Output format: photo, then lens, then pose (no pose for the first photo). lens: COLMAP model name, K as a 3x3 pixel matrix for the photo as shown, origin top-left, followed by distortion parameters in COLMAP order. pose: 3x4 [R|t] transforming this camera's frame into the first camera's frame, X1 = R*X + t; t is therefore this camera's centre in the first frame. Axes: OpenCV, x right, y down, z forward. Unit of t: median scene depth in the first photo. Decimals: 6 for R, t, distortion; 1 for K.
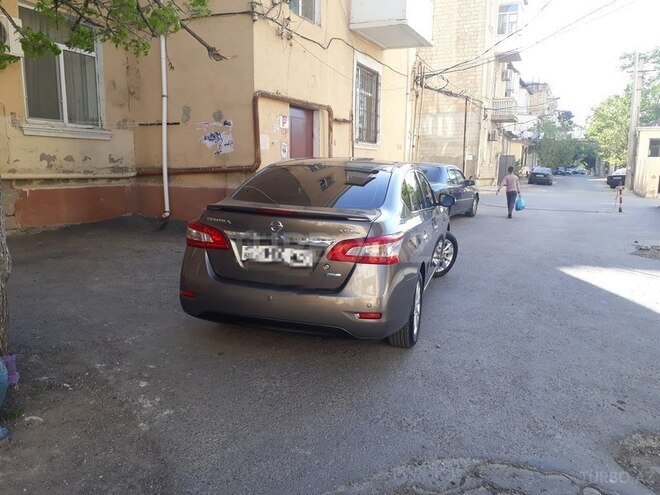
lens RADIAL K [[528.2, 0, 330.0], [0, 528.2, 247.5], [0, 0, 1]] dist [-0.002451, -0.005864]
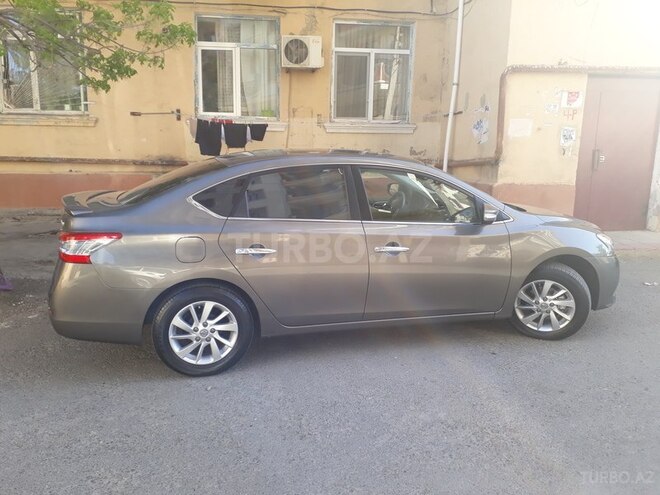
lens RADIAL K [[528.2, 0, 330.0], [0, 528.2, 247.5], [0, 0, 1]] dist [-0.002451, -0.005864]
pose [[0.577000, 0.130968, -0.806175, 0.377798], [-0.118341, 0.990050, 0.076140, -0.043525], [0.808125, 0.051470, 0.586758, 0.288751]]
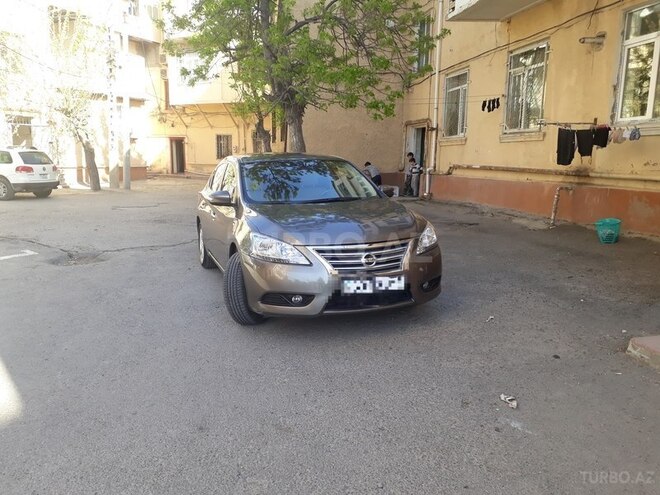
lens RADIAL K [[528.2, 0, 330.0], [0, 528.2, 247.5], [0, 0, 1]] dist [-0.002451, -0.005864]
pose [[-0.782428, 0.062449, -0.619602, 0.347650], [-0.130892, 0.956241, 0.261669, -0.154188], [0.608830, 0.285838, -0.740016, 1.097033]]
